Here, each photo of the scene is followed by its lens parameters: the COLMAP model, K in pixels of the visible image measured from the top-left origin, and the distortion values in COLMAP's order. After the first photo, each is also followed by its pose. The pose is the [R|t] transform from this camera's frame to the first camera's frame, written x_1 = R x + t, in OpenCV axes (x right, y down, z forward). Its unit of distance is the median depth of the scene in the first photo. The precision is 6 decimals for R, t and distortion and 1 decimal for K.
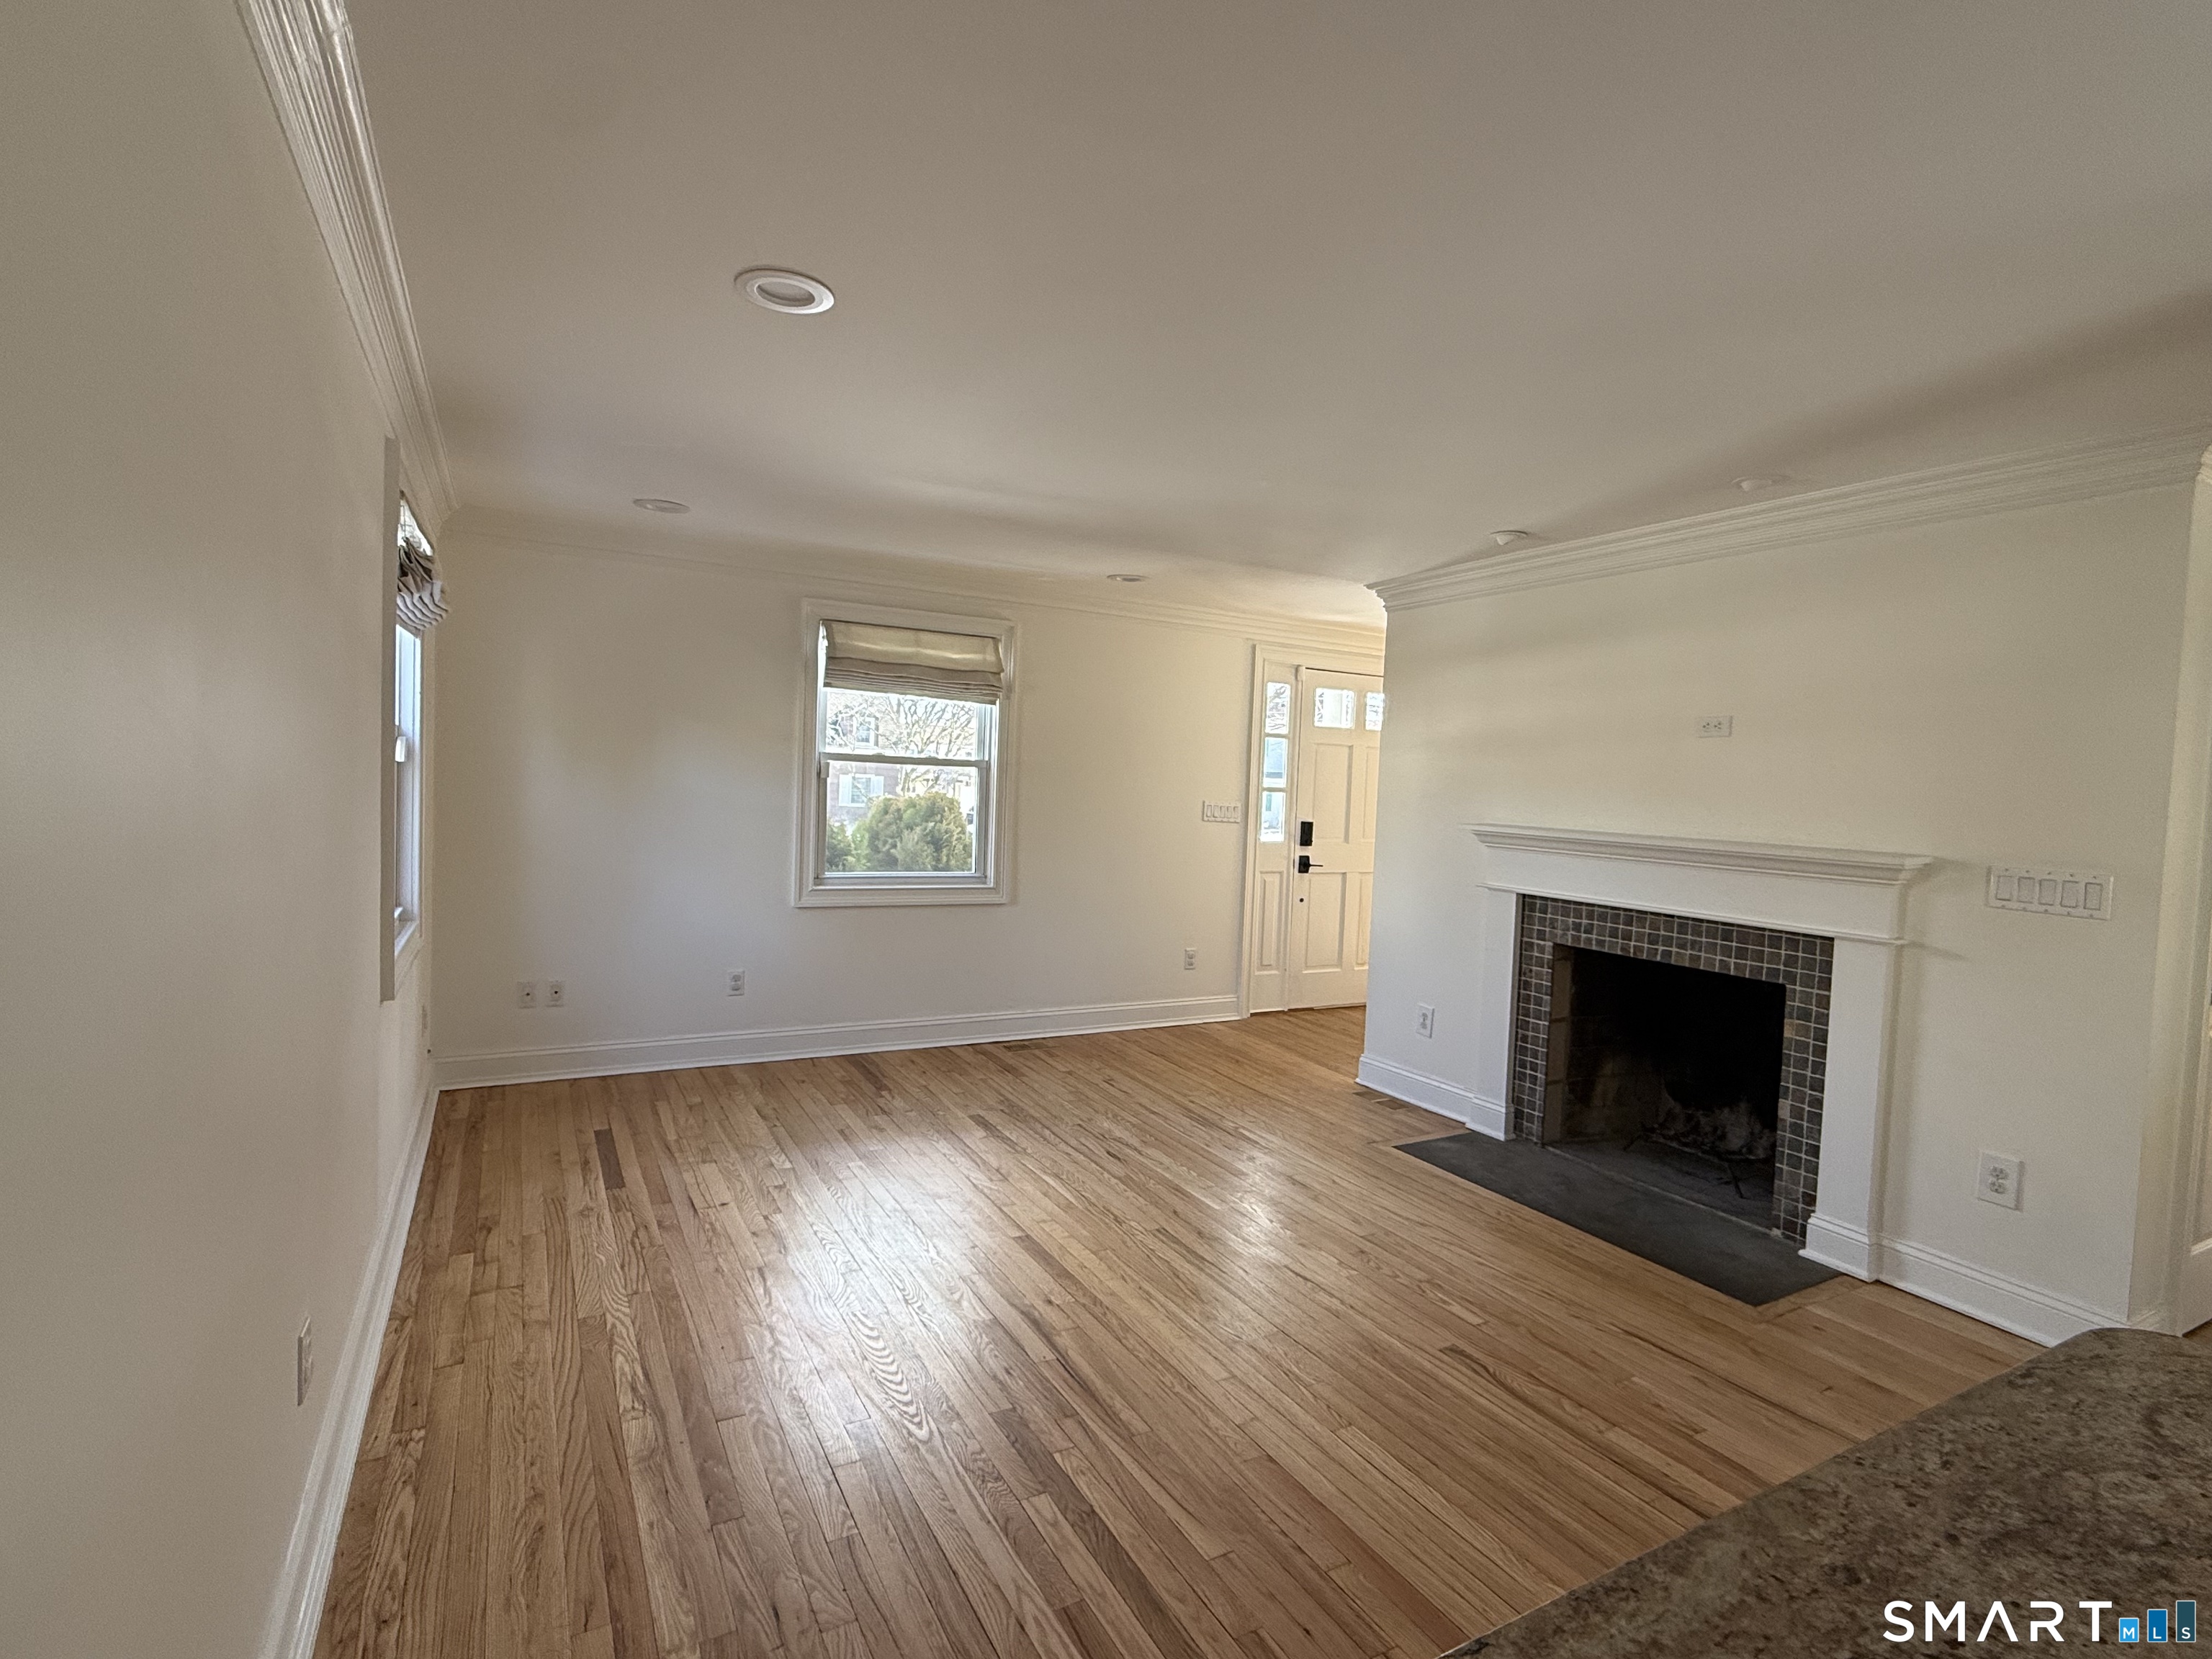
lens RADIAL K [[1067.5, 0, 1106.0], [0, 1067.5, 829.5], [0, 0, 1]] dist [0.002767, 0.000319]
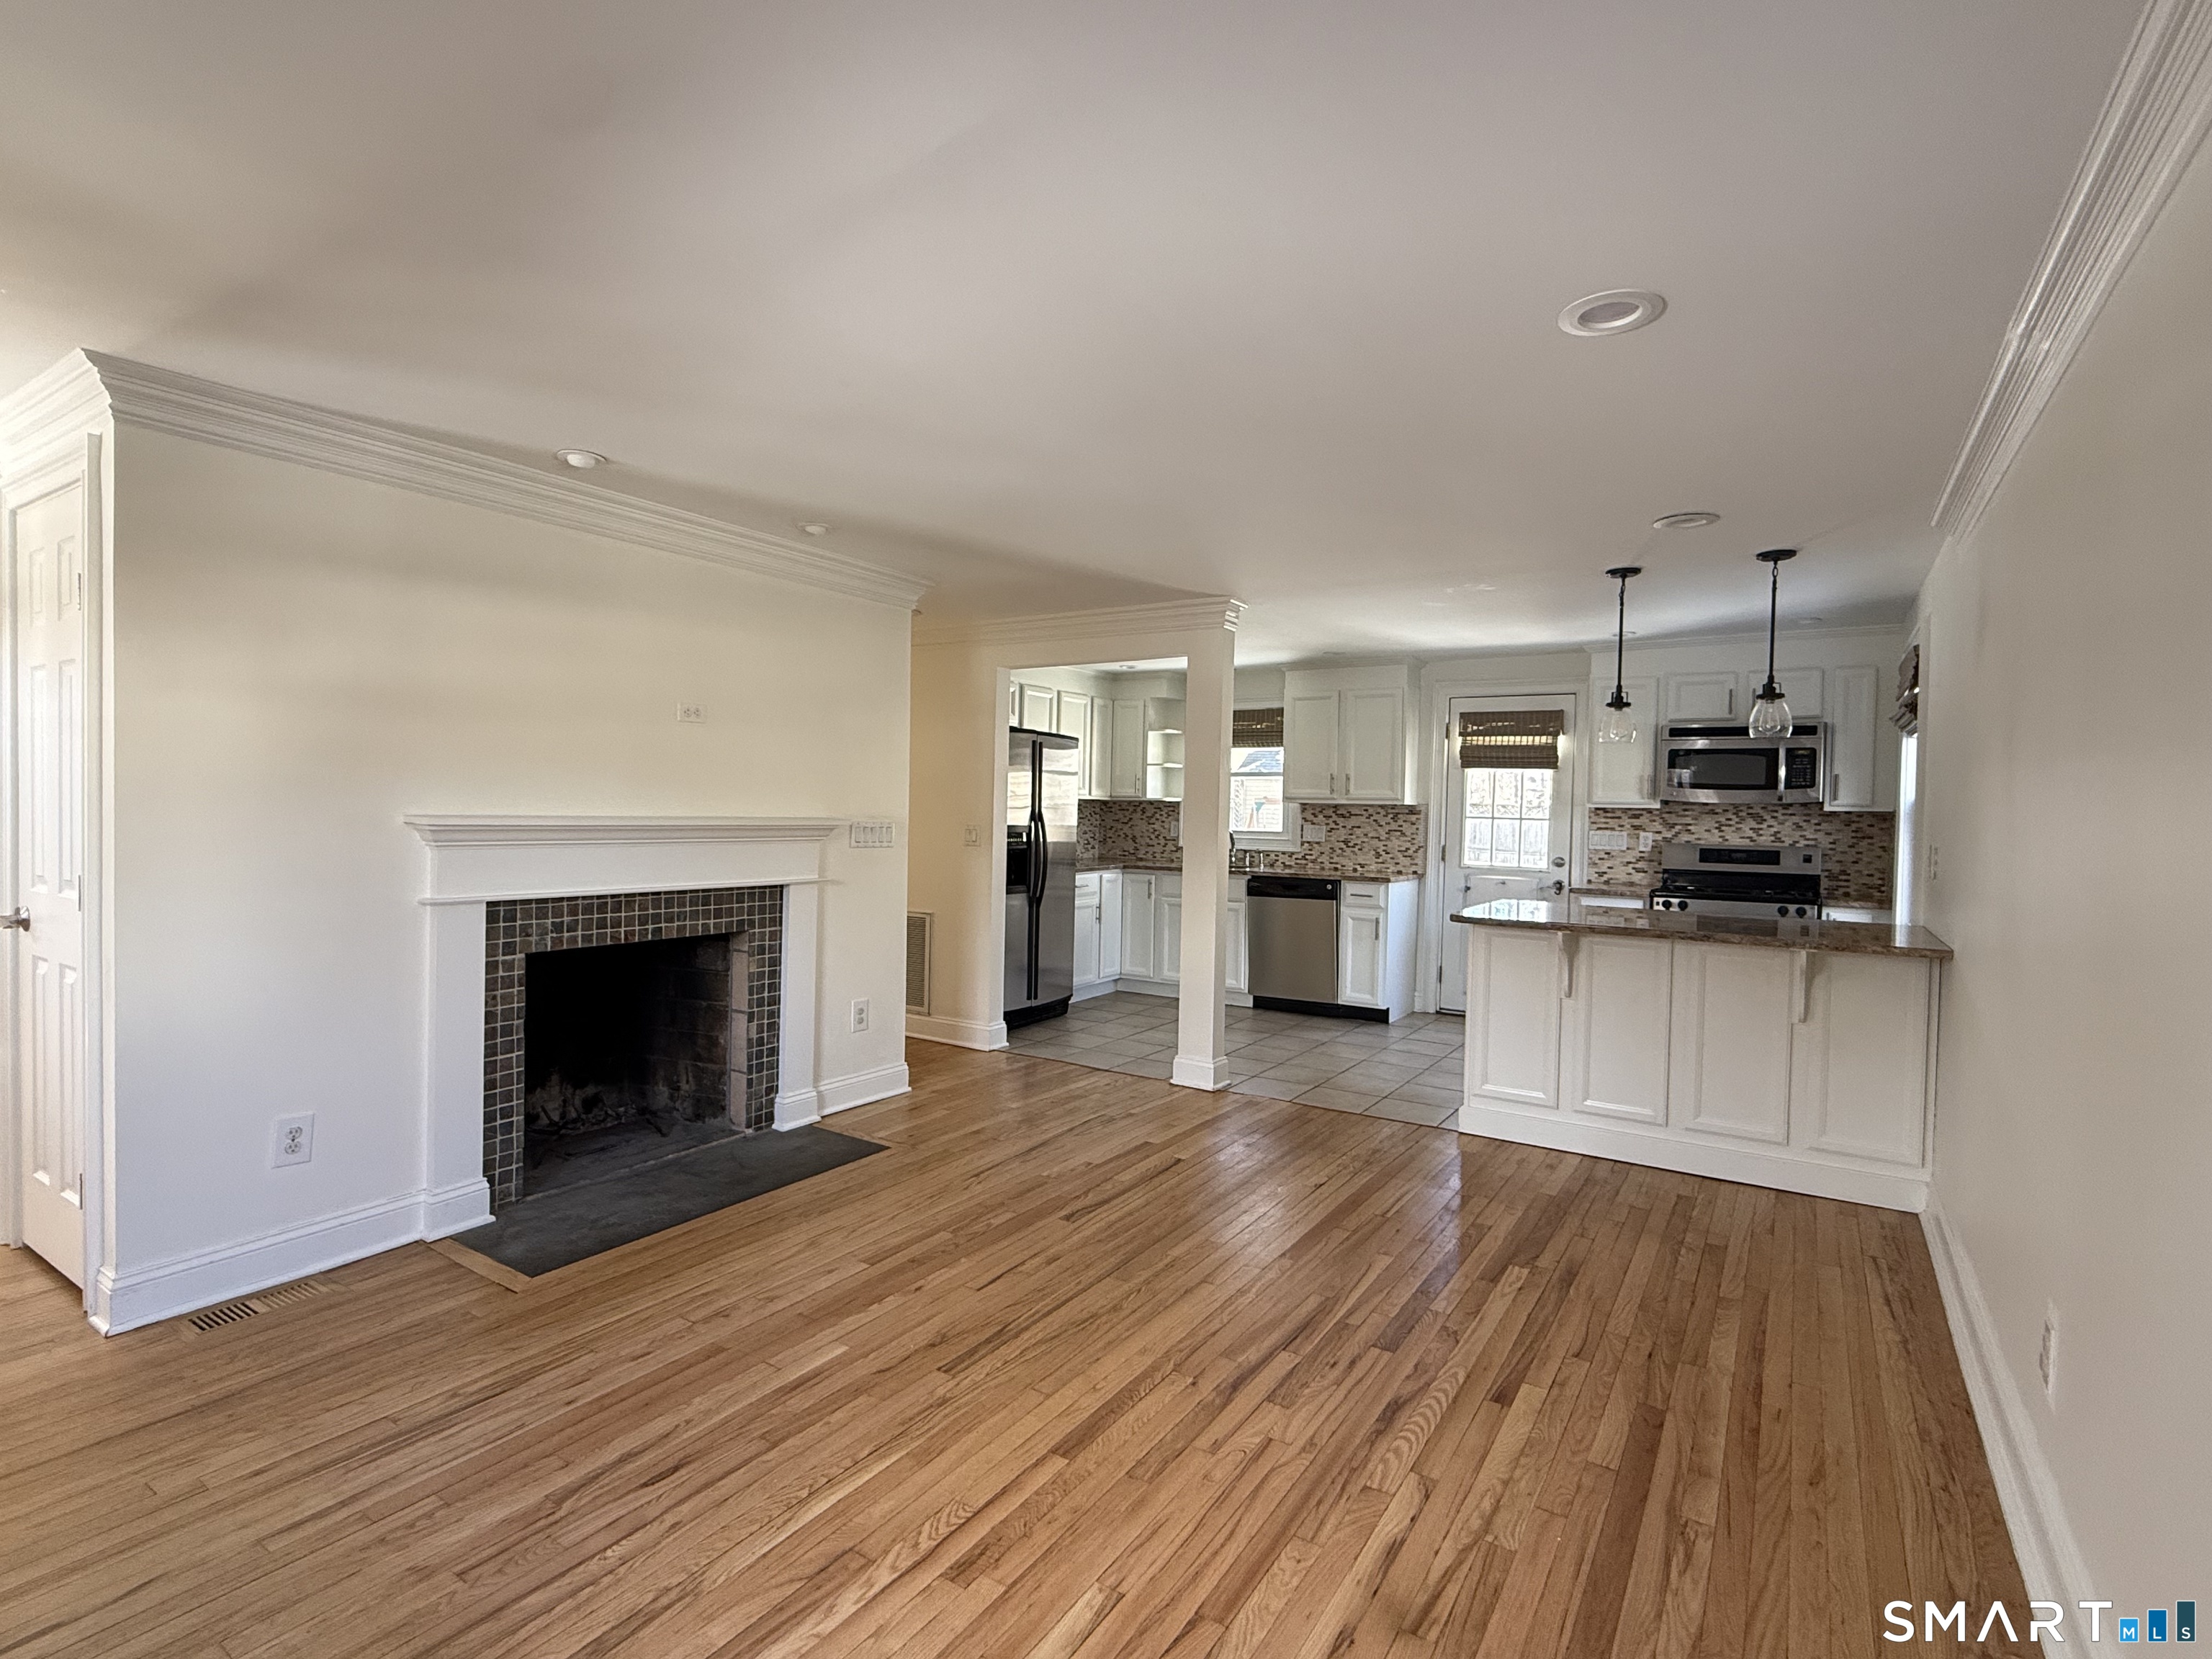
lens RADIAL K [[1067.5, 0, 1106.0], [0, 1067.5, 829.5], [0, 0, 1]] dist [0.002767, 0.000319]
pose [[-0.466797, -0.069726, 0.881612, -0.583070], [0.000480, 0.996867, 0.079095, -0.062405], [-0.884365, 0.037344, -0.465301, 1.115910]]
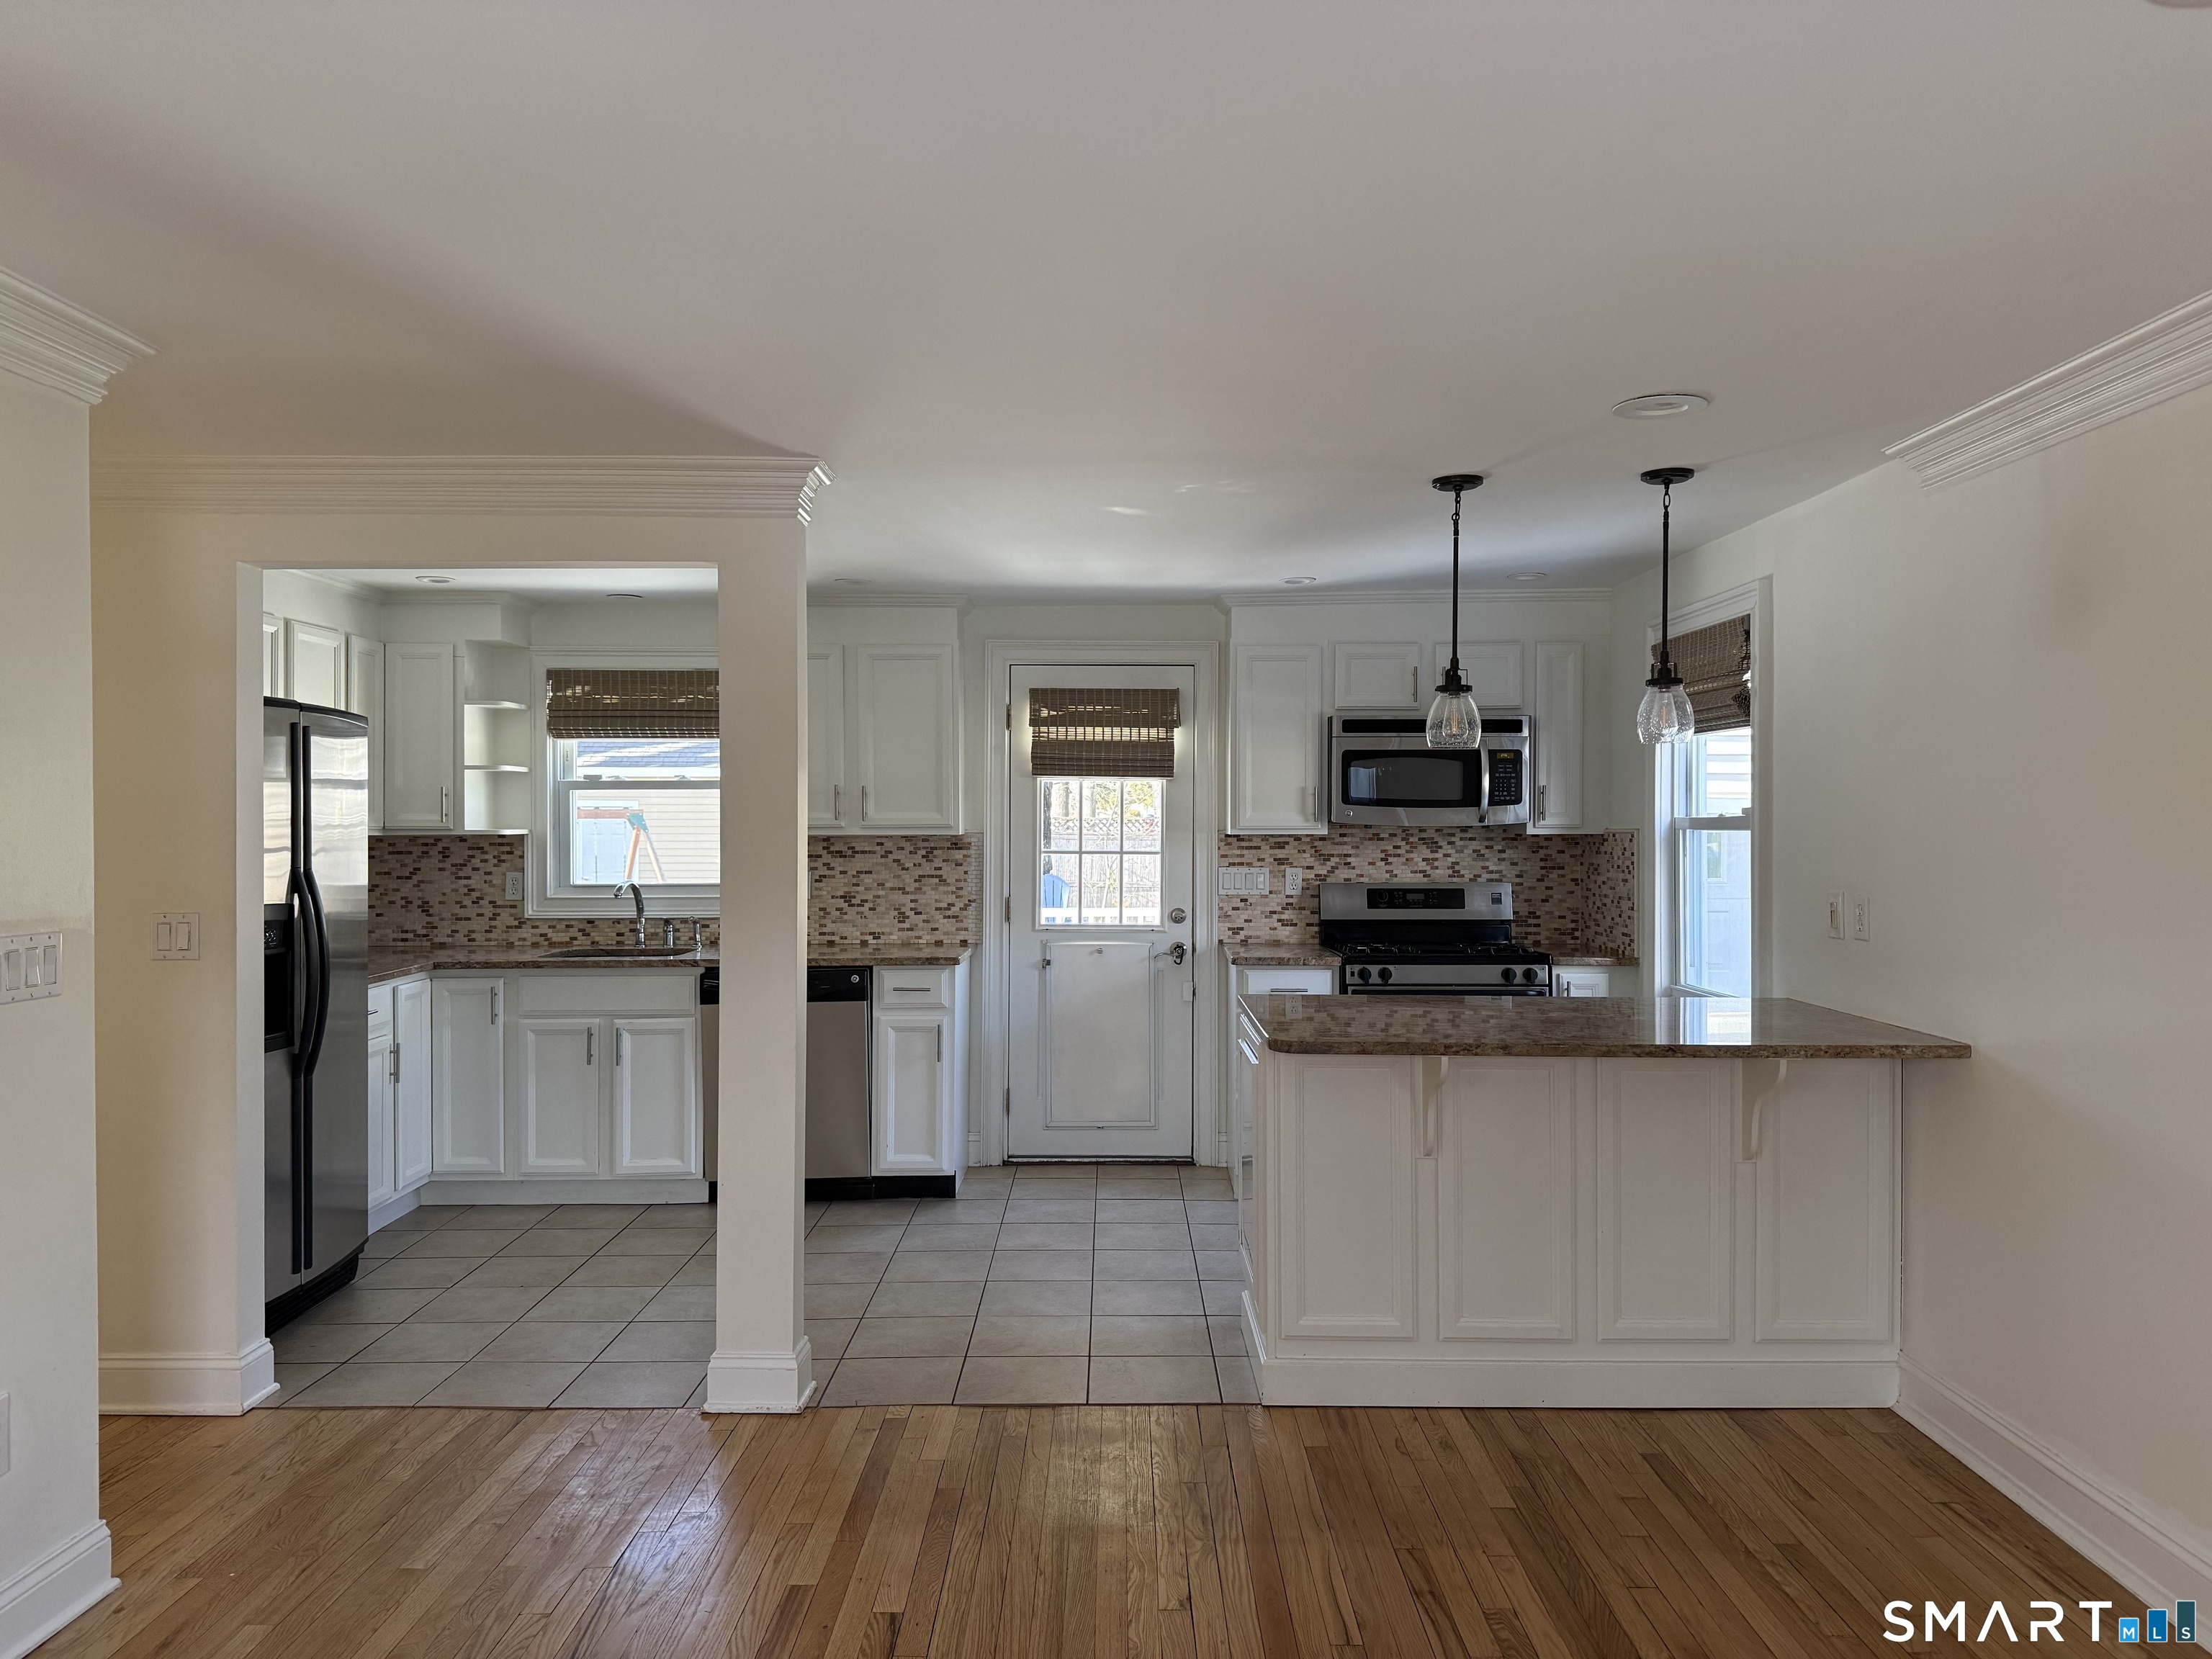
lens RADIAL K [[1533.5, 0, 1097.5], [0, 1533.5, 835.1], [0, 0, 1]] dist [0.173850, -0.284571]
pose [[-0.868310, -0.045590, 0.493922, -0.124866], [-0.013057, 0.997523, 0.069119, -0.074931], [-0.495850, 0.053568, -0.866754, 1.150960]]
